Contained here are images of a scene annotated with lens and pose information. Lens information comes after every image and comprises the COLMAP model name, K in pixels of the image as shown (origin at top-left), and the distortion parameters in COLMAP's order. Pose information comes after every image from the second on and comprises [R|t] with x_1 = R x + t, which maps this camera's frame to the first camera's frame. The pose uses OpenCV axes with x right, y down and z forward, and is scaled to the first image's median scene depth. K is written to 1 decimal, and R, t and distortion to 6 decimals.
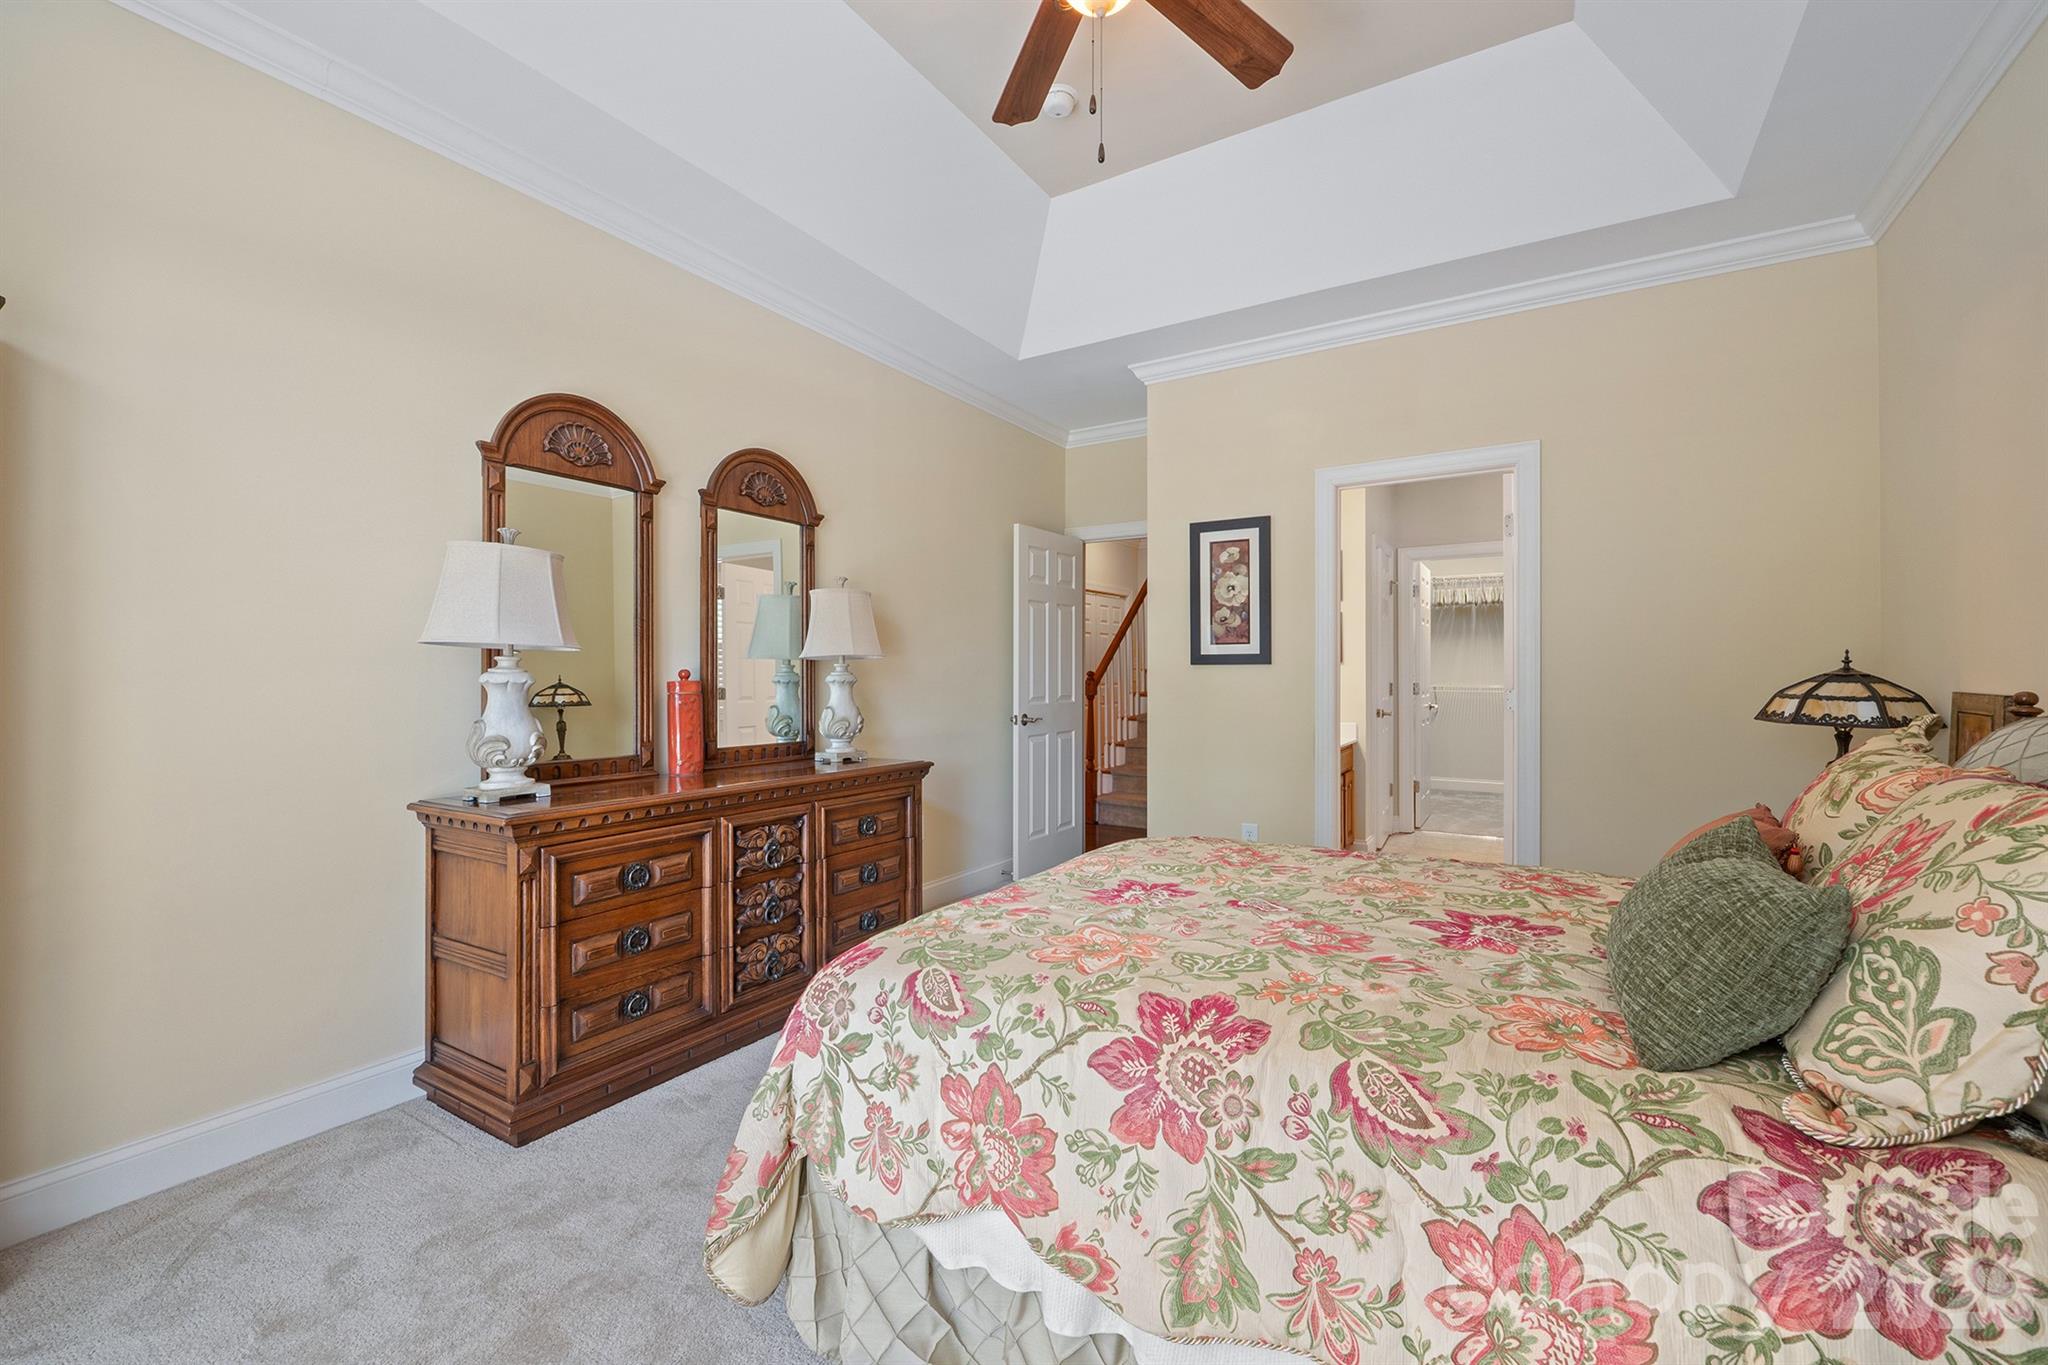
lens RADIAL K [[865.4, 0, 1027.8], [0, 865.4, 684.9], [0, 0, 1]] dist [-0.007451, -0.000714]
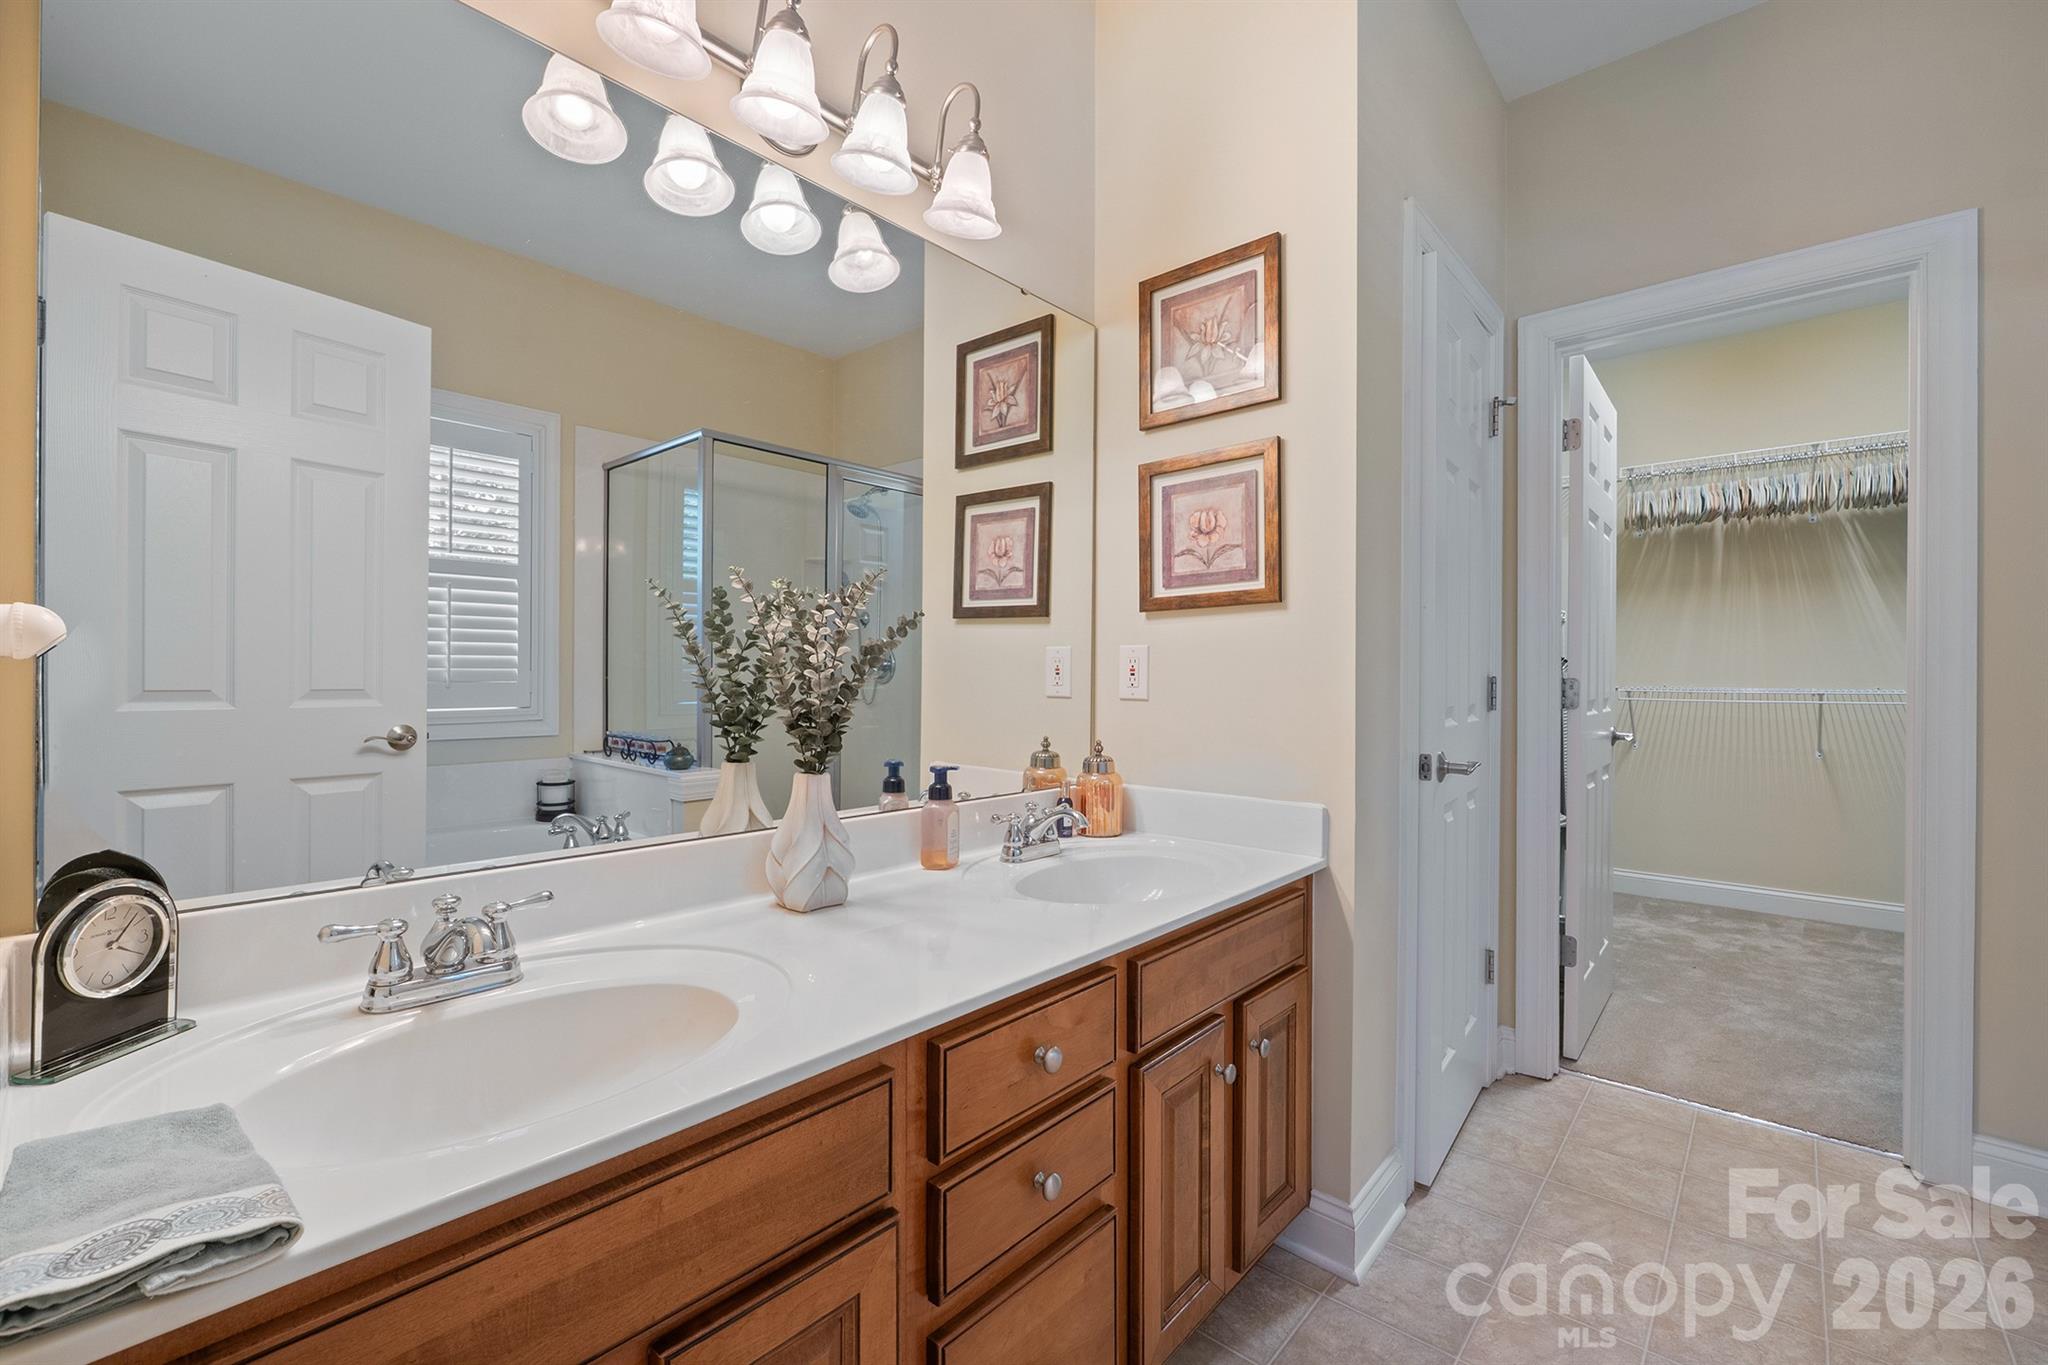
lens RADIAL K [[865.4, 0, 1019.4], [0, 865.4, 682.7], [0, 0, 1]] dist [-0.007451, -0.000714]
pose [[0.983486, 0.009947, -0.180711, 0.269896], [-0.009959, 0.999950, 0.000841, 0.001862], [0.180711, 0.000972, 0.983536, 0.561882]]
